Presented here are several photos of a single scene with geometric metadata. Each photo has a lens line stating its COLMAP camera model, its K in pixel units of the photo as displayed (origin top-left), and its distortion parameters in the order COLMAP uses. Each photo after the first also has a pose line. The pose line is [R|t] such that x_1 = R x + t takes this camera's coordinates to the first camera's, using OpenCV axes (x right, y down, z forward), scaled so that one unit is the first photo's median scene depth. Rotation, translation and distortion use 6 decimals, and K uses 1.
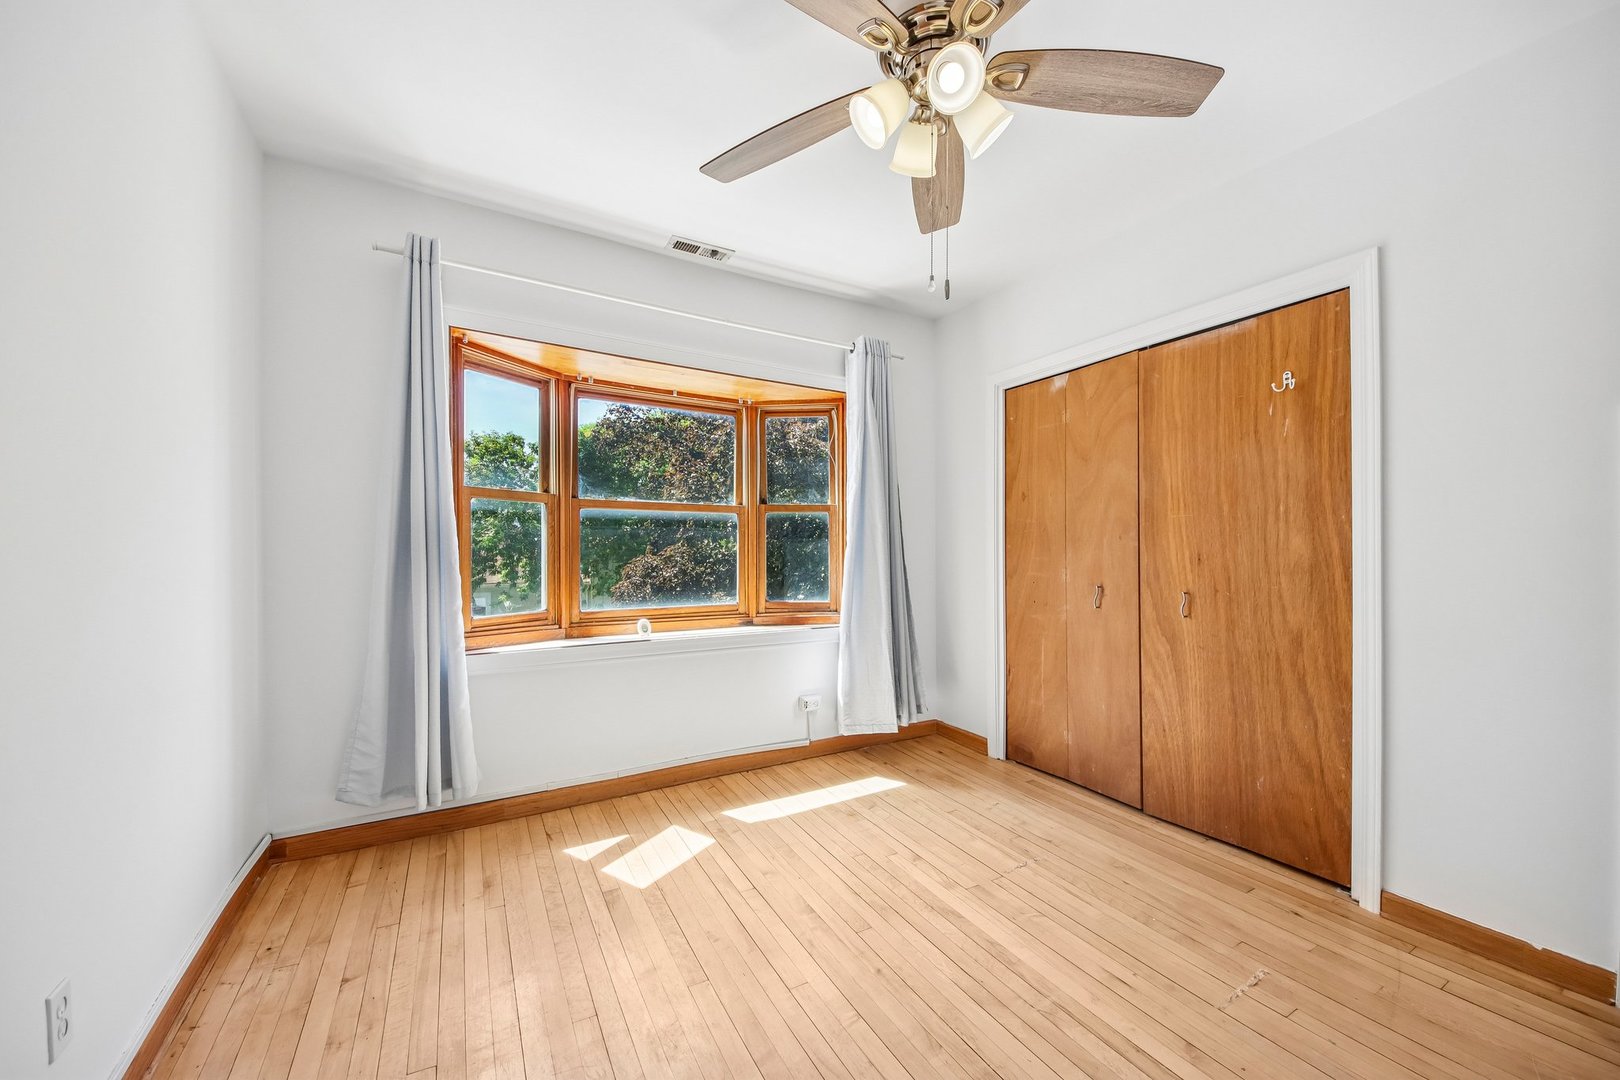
lens RADIAL K [[614.3, 0, 797.4], [0, 614.3, 548.0], [0, 0, 1]] dist [0.073850, -0.037338]
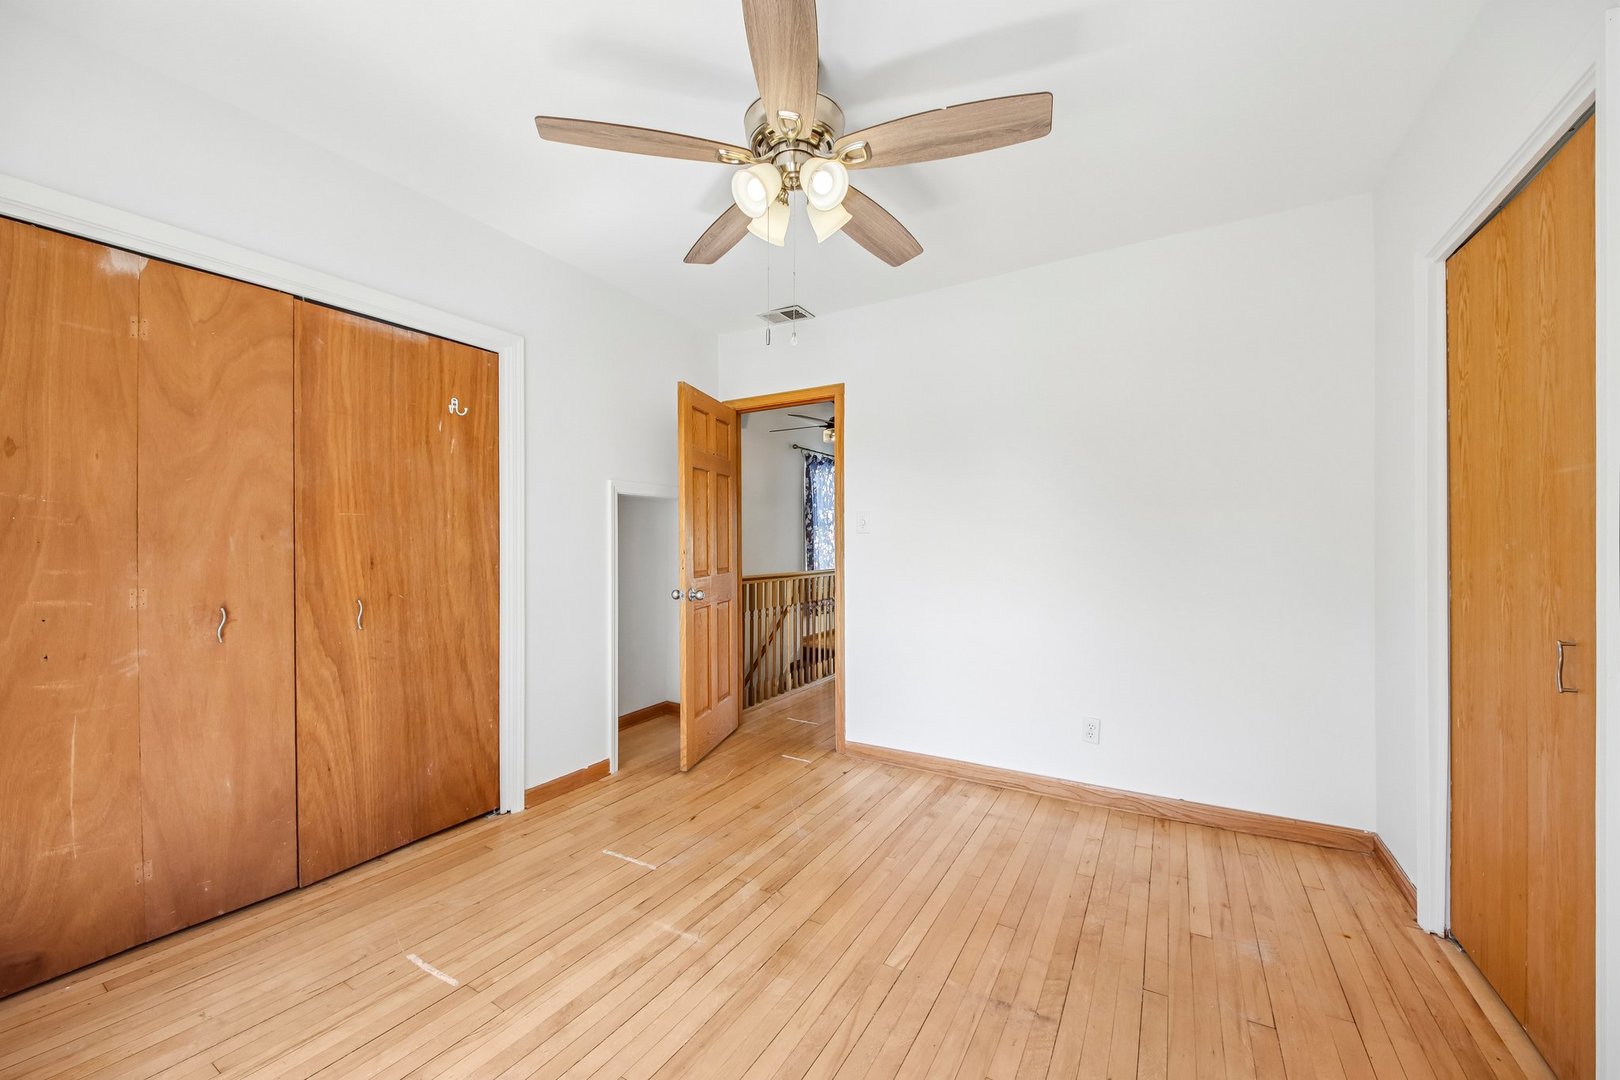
lens RADIAL K [[614.3, 0, 797.4], [0, 614.3, 548.0], [0, 0, 1]] dist [0.073850, -0.037338]
pose [[-0.486809, 0.004315, 0.873498, -0.491352], [0.005776, 0.999982, -0.001720, 0.001157], [-0.873490, 0.004208, -0.486825, 0.933070]]
